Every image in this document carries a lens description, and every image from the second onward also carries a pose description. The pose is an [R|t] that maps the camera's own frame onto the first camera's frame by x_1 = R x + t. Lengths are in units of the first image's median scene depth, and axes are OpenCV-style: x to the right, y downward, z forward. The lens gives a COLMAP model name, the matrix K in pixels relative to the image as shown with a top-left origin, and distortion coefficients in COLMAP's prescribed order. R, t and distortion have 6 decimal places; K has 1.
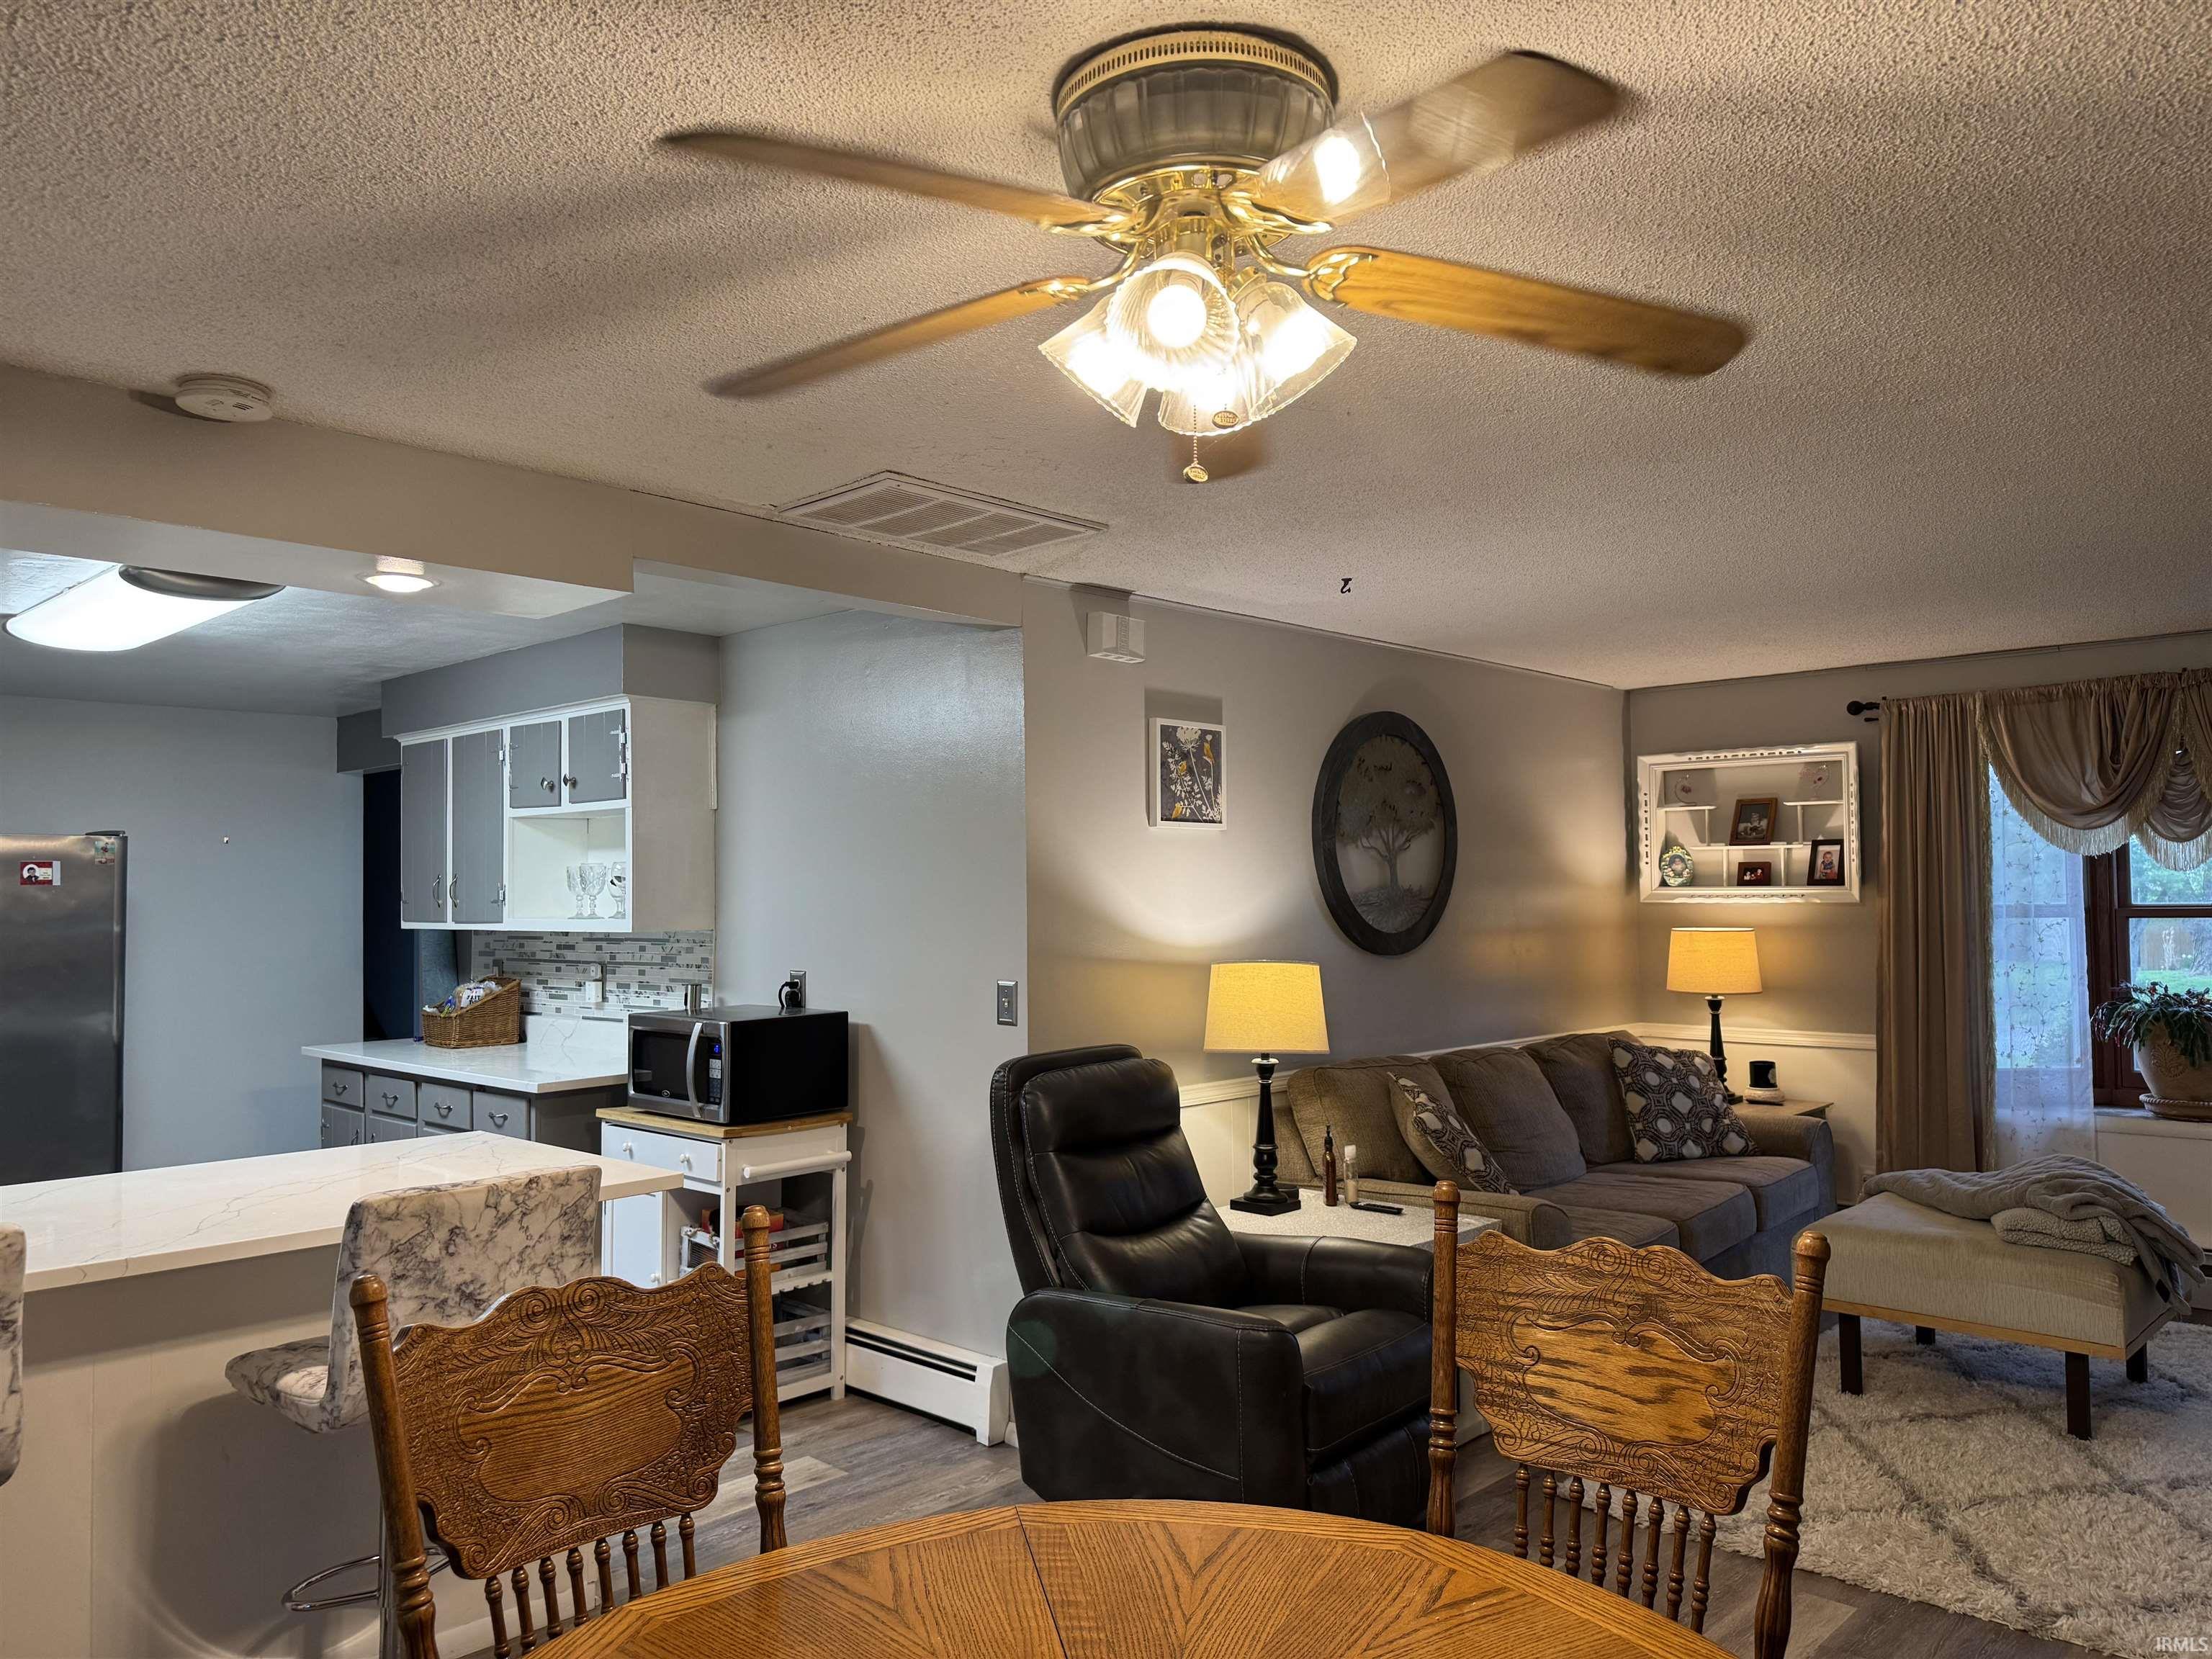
lens RADIAL K [[1554.8, 0, 1094.6], [0, 1554.8, 810.7], [0, 0, 1]] dist [0.091229, -0.133441]
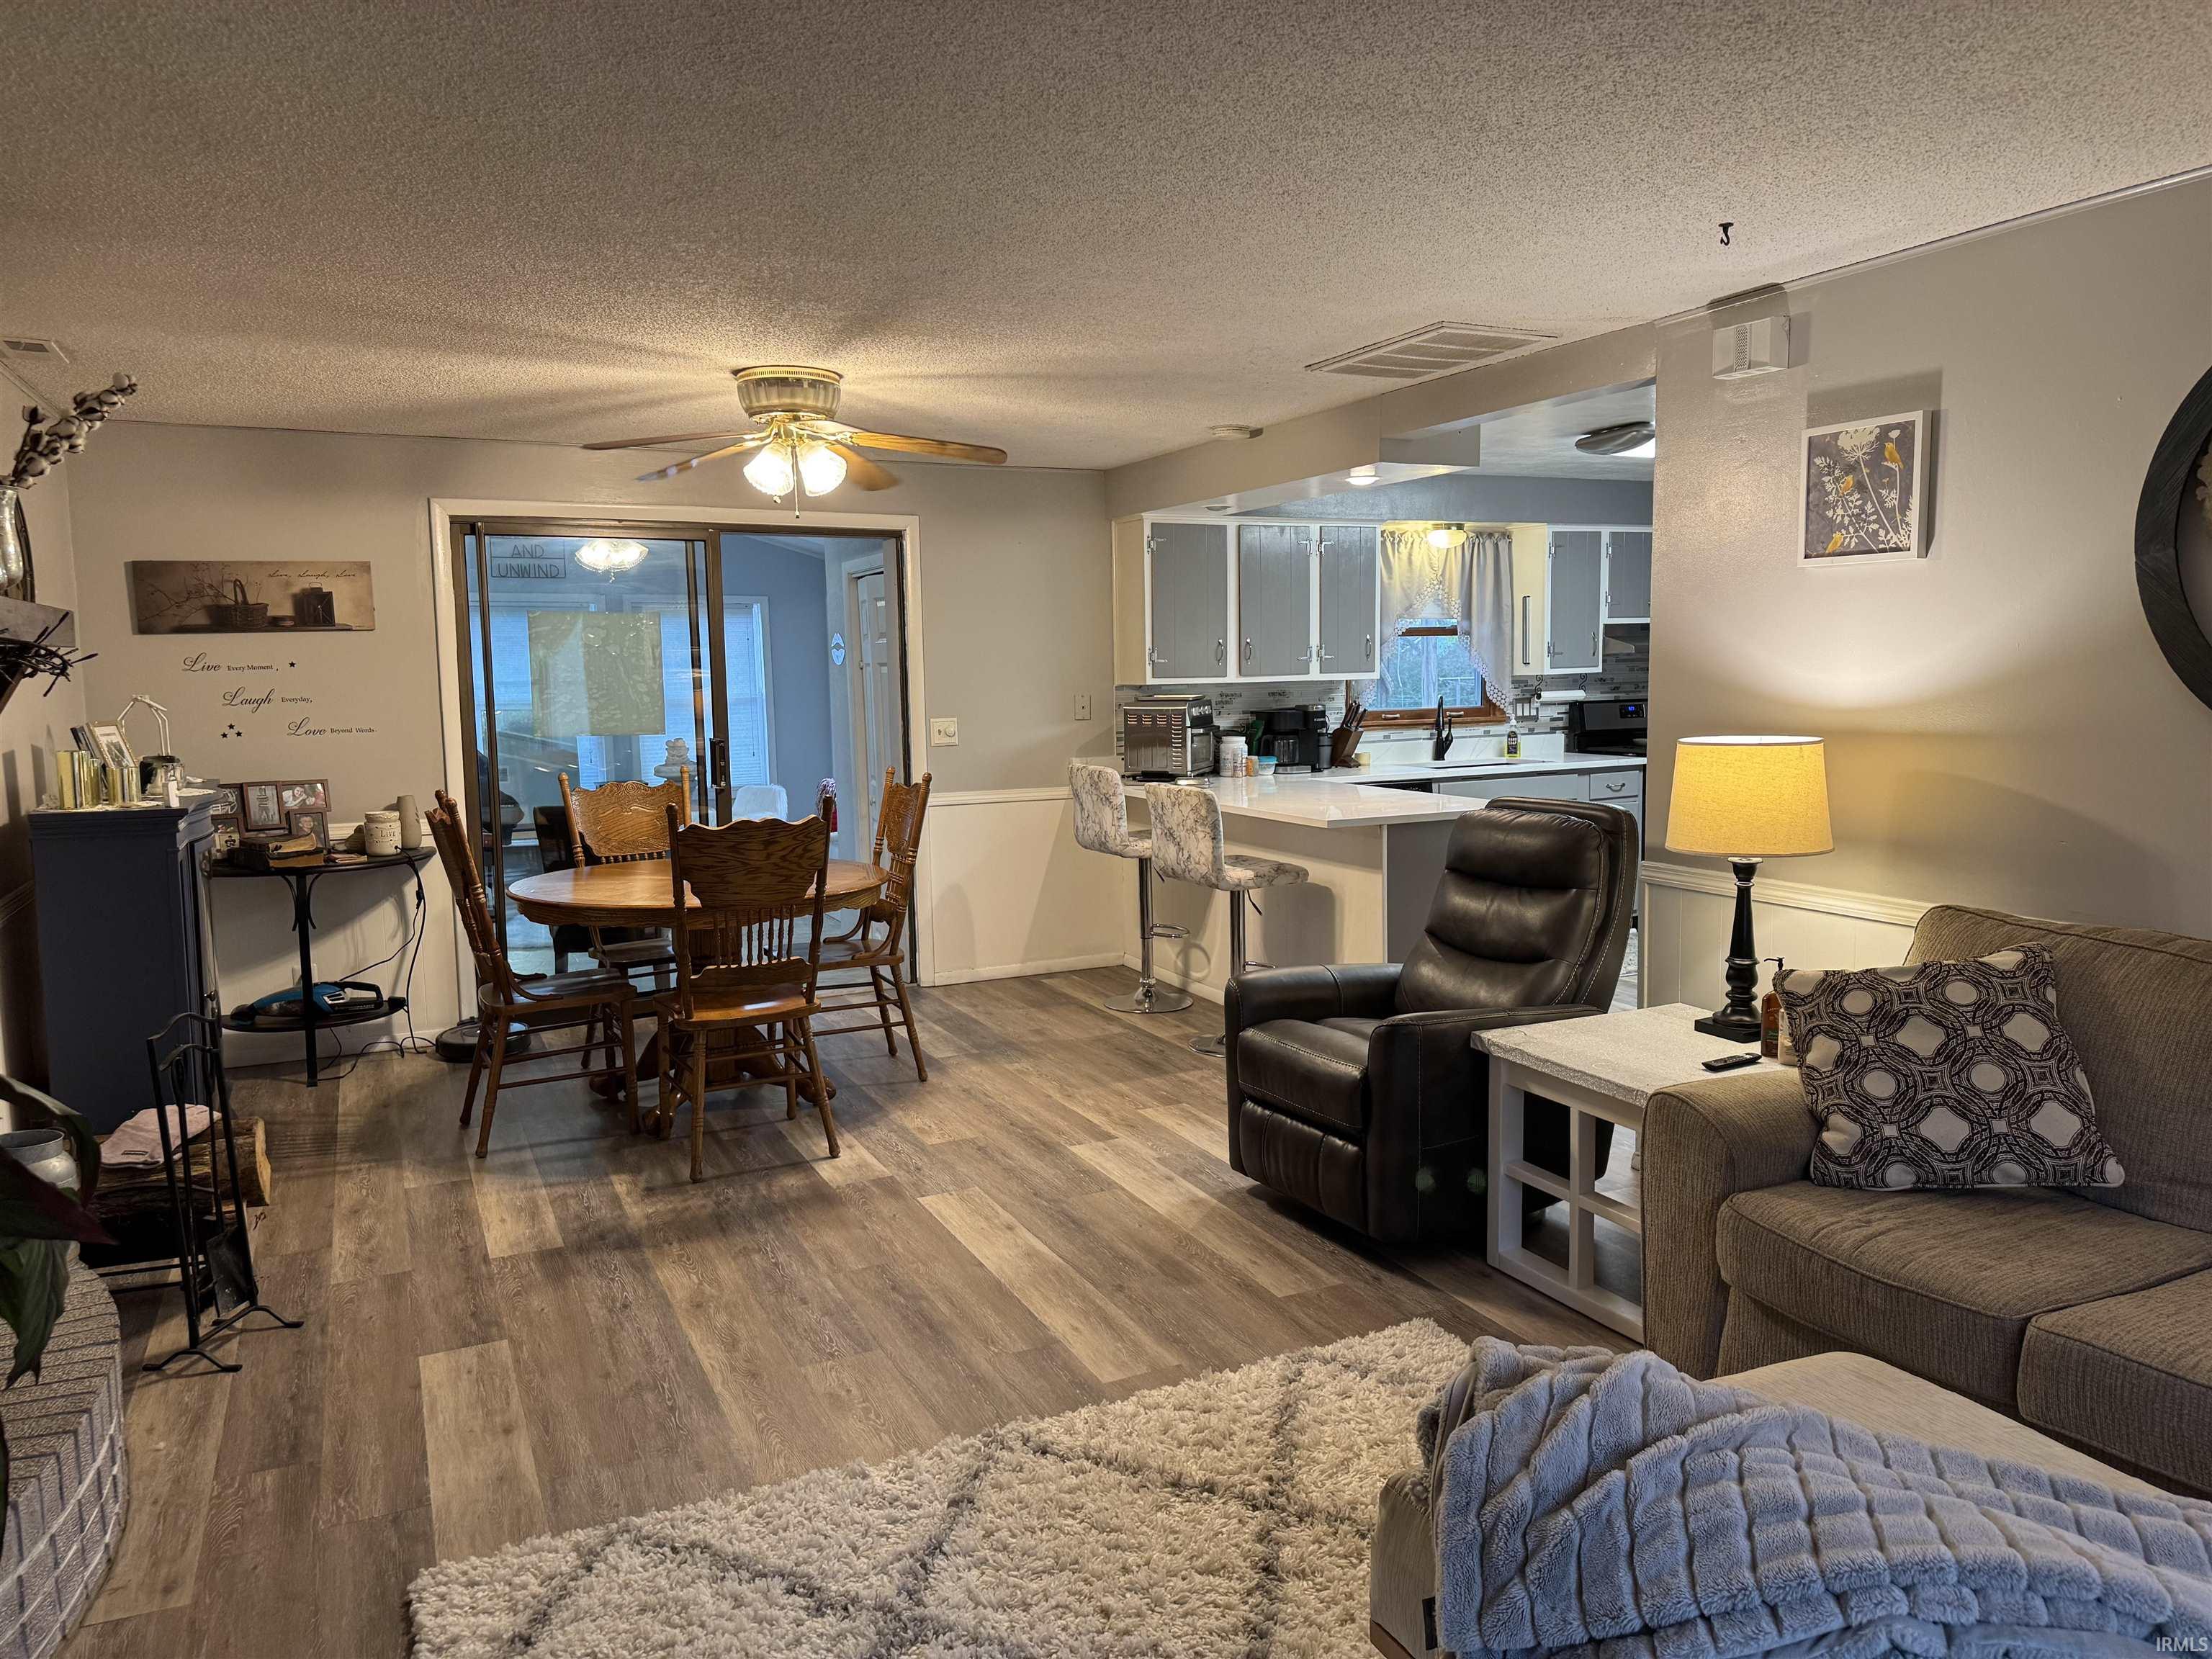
lens RADIAL K [[1548.2, 0, 1125.5], [0, 1548.2, 830.6], [0, 0, 1]] dist [0.095645, -0.144589]
pose [[-0.338215, 0.121849, -0.933147, 0.766752], [0.073052, 0.991989, 0.103055, 0.029919], [0.938229, -0.033314, -0.344407, 0.763624]]
